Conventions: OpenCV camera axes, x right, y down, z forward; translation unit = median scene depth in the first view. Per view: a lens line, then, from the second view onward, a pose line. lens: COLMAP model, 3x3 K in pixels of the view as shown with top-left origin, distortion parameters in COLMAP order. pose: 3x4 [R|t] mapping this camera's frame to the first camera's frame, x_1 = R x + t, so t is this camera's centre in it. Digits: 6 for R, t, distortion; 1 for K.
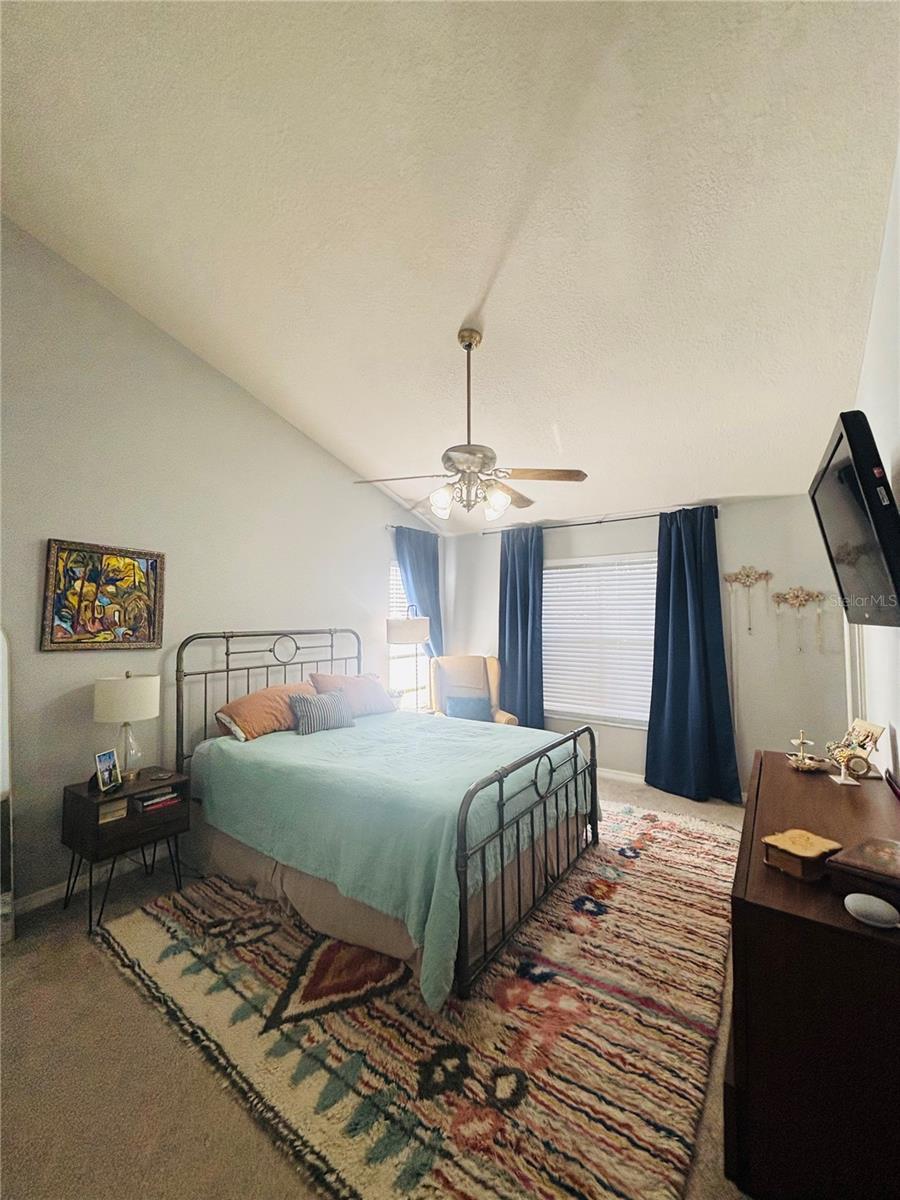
lens RADIAL K [[485.6, 0, 451.1], [0, 485.6, 596.1], [0, 0, 1]] dist [0.002725, 0.000008]
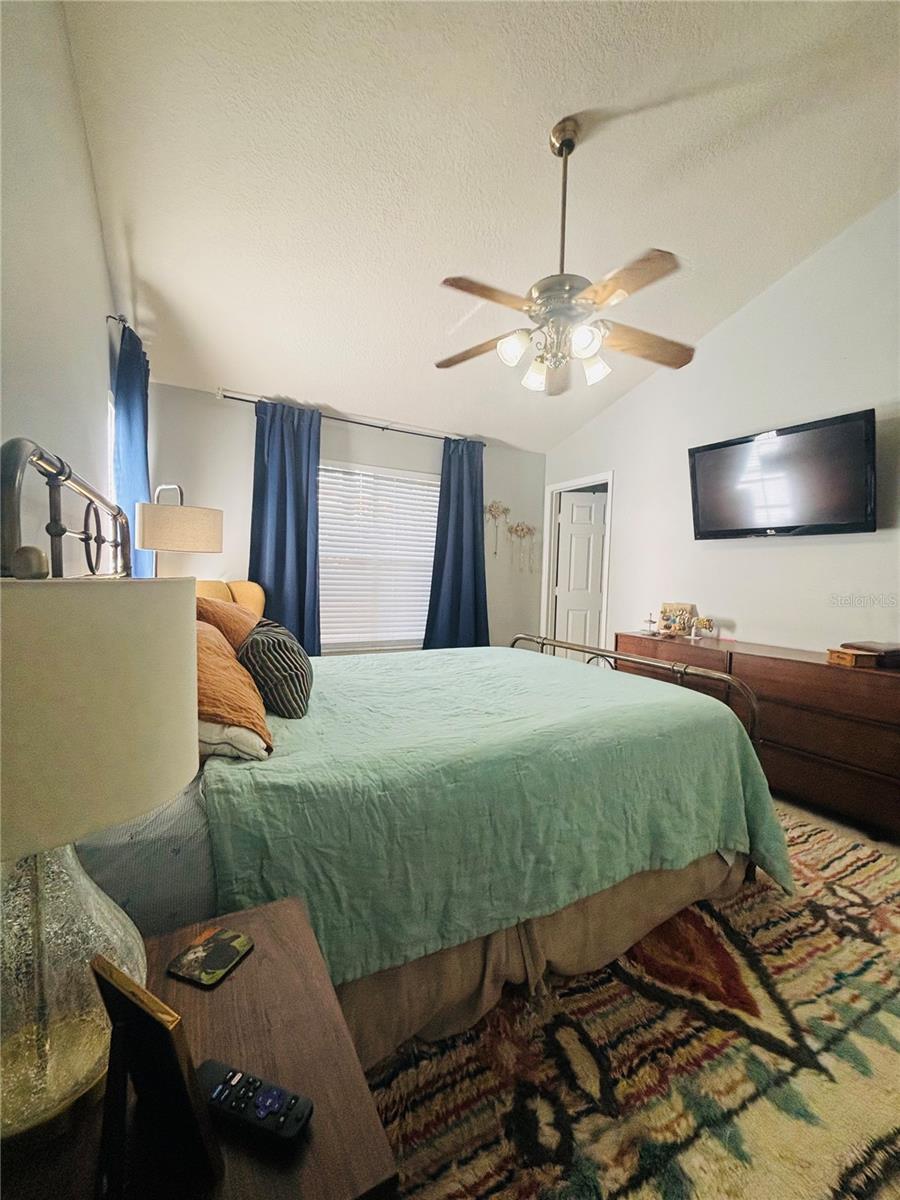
lens RADIAL K [[481.2, 0, 455.8], [0, 481.2, 602.1], [0, 0, 1]] dist [-0.001154, -0.000399]
pose [[0.453121, -0.039376, 0.890579, -0.764062], [-0.069336, 0.994441, 0.079245, 0.150290], [-0.888749, -0.097657, 0.447872, 0.791994]]
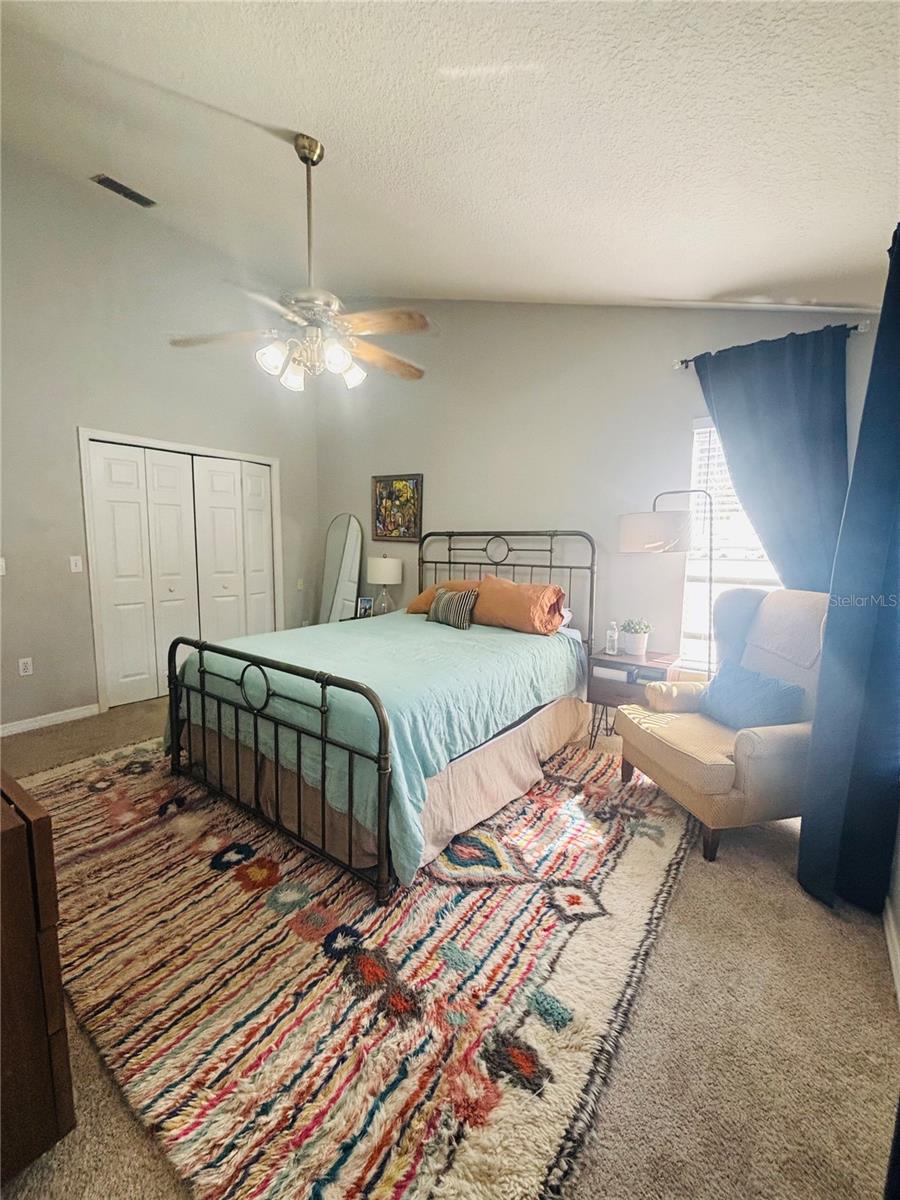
lens RADIAL K [[481.2, 0, 455.8], [0, 481.2, 602.1], [0, 0, 1]] dist [-0.001154, -0.000399]
pose [[-0.022300, 0.126689, -0.991692, 0.934617], [0.035502, 0.991413, 0.125855, 0.122182], [0.999121, -0.032400, -0.026607, 1.295836]]
